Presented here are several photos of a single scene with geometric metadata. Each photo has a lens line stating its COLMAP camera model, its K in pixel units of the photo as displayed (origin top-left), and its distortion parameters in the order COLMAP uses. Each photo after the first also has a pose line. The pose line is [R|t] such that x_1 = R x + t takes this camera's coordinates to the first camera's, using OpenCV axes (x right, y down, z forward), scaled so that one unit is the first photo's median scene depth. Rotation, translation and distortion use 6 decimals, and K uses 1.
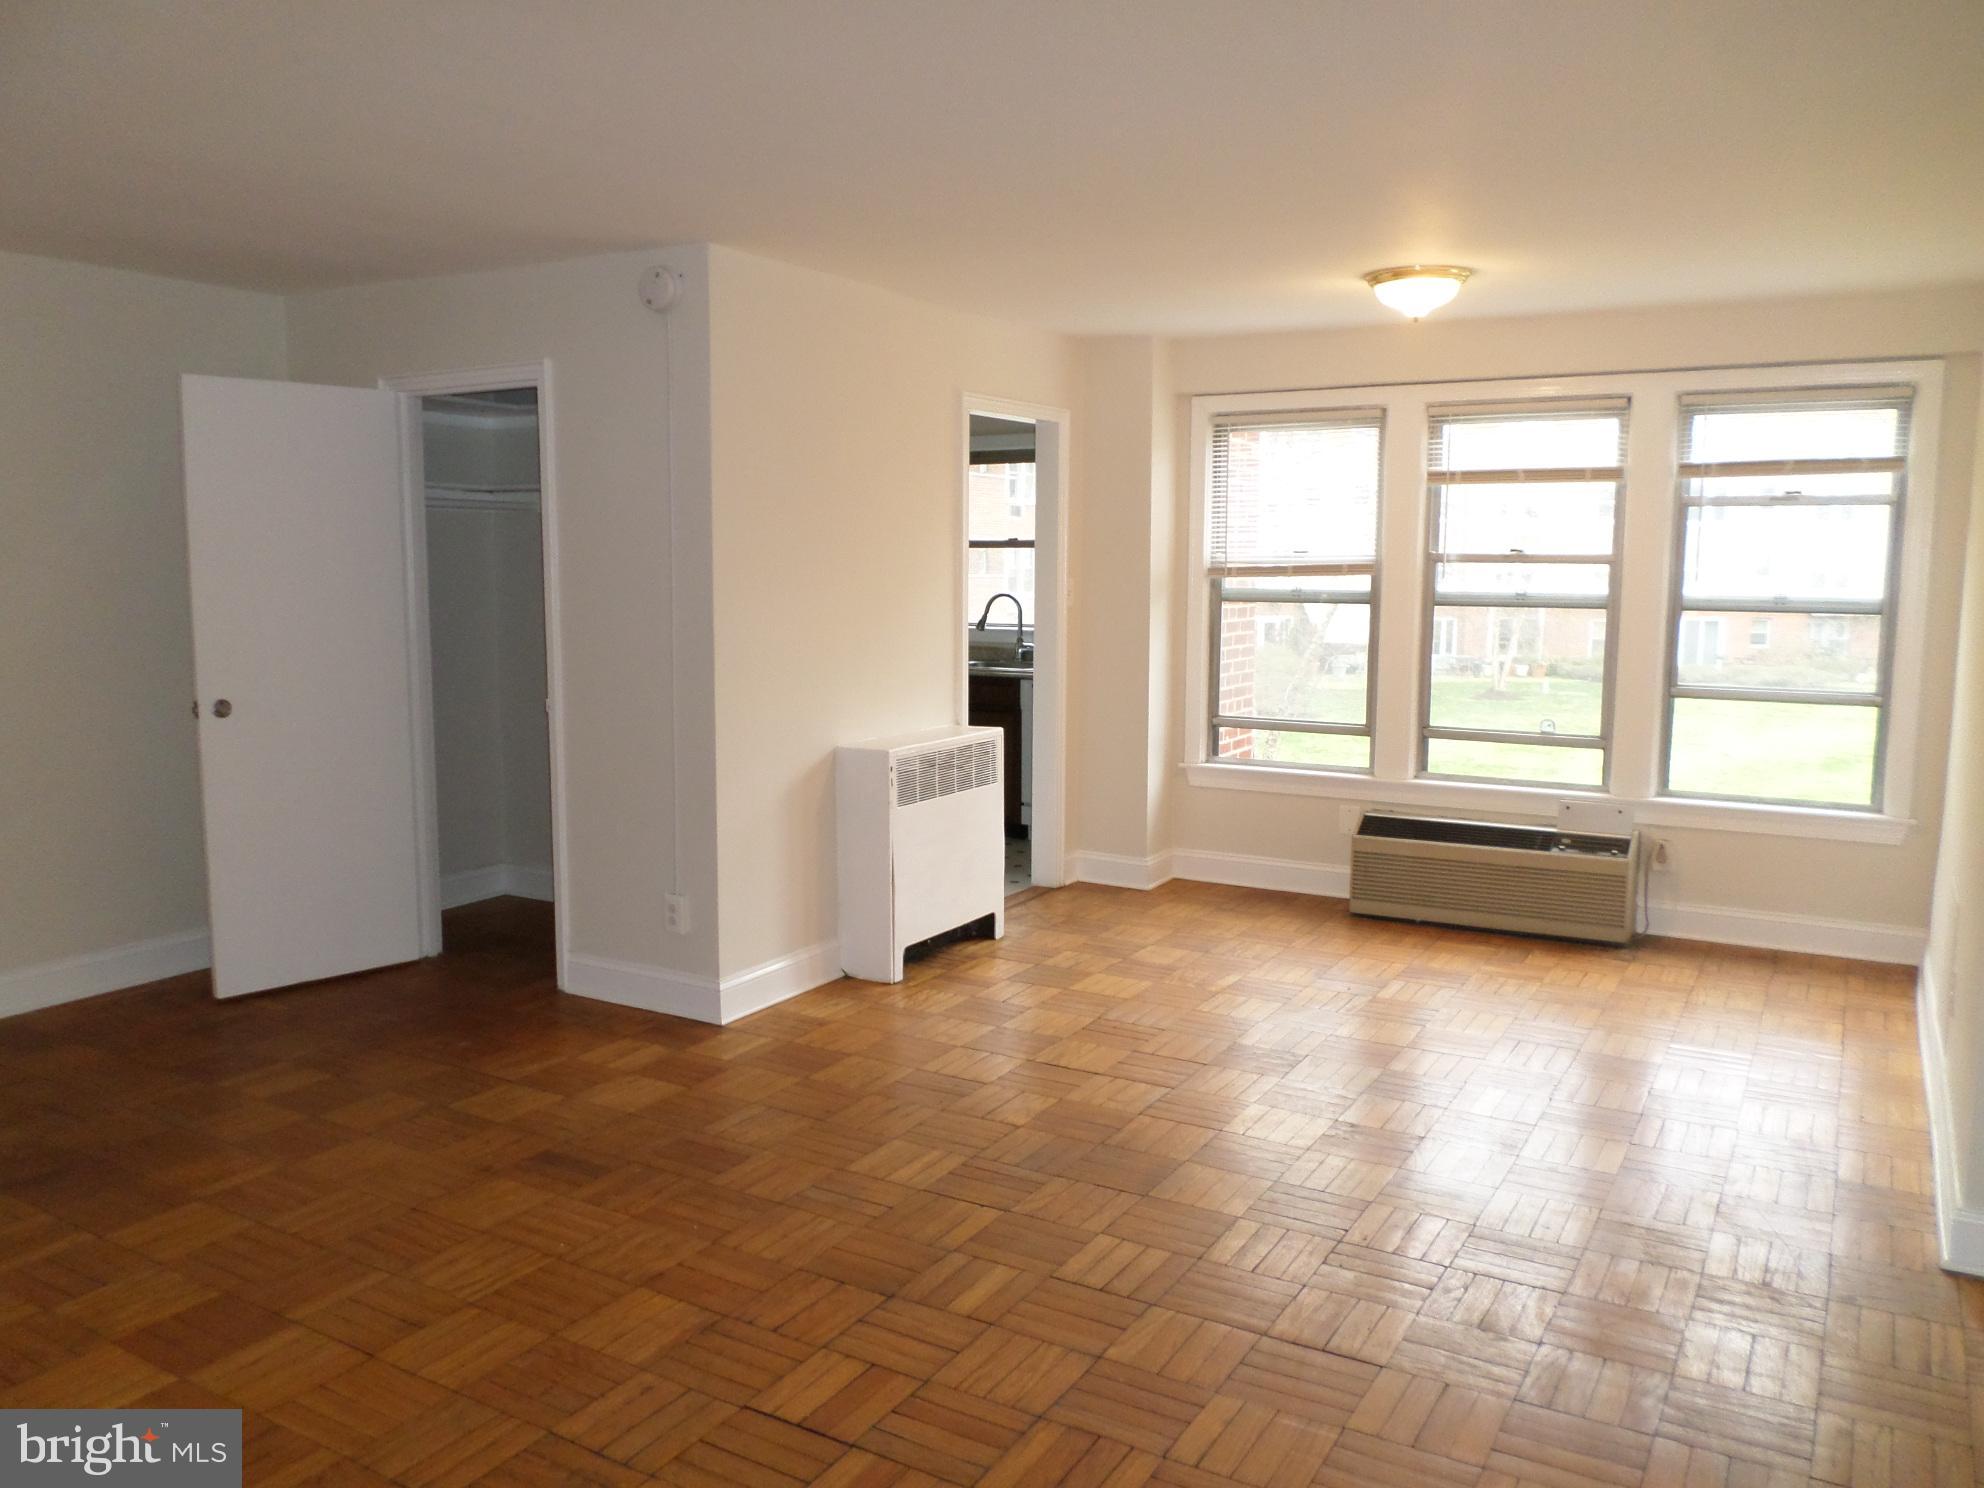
lens RADIAL K [[1490.4, 0, 980.3], [0, 1490.4, 761.4], [0, 0, 1]] dist [-0.012424, -0.005722]
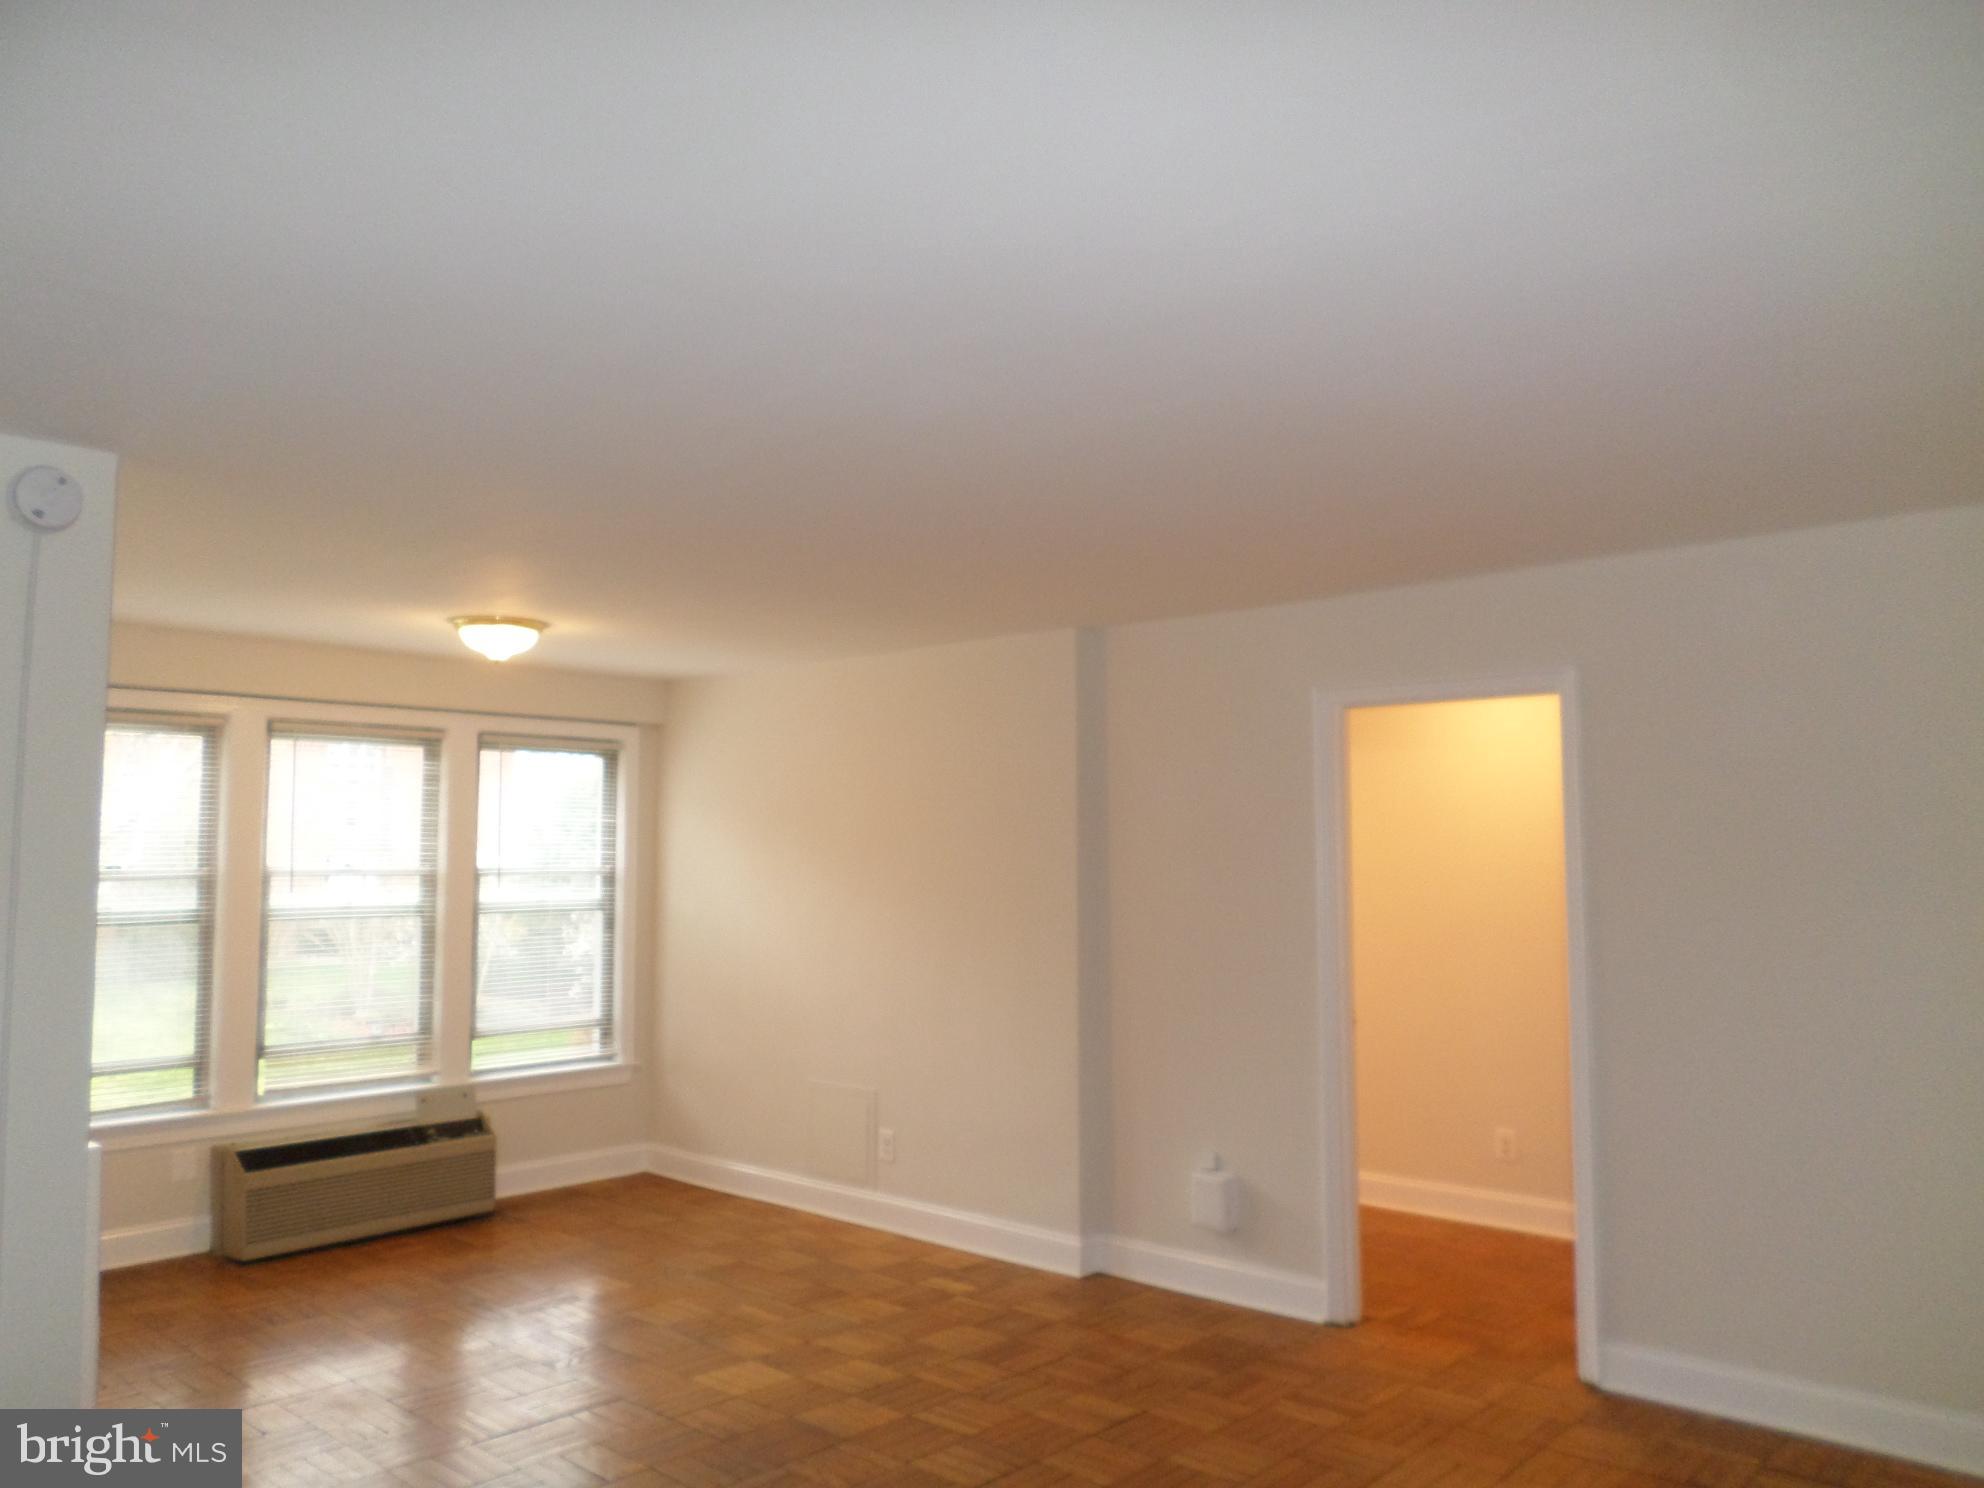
lens RADIAL K [[1490.4, 0, 974.1], [0, 1490.4, 737.0], [0, 0, 1]] dist [-0.012424, -0.005722]
pose [[0.244206, 0.072095, 0.967040, -0.584728], [0.144994, 0.983308, -0.109923, -0.053272], [-0.958822, 0.167059, 0.229676, 0.336502]]
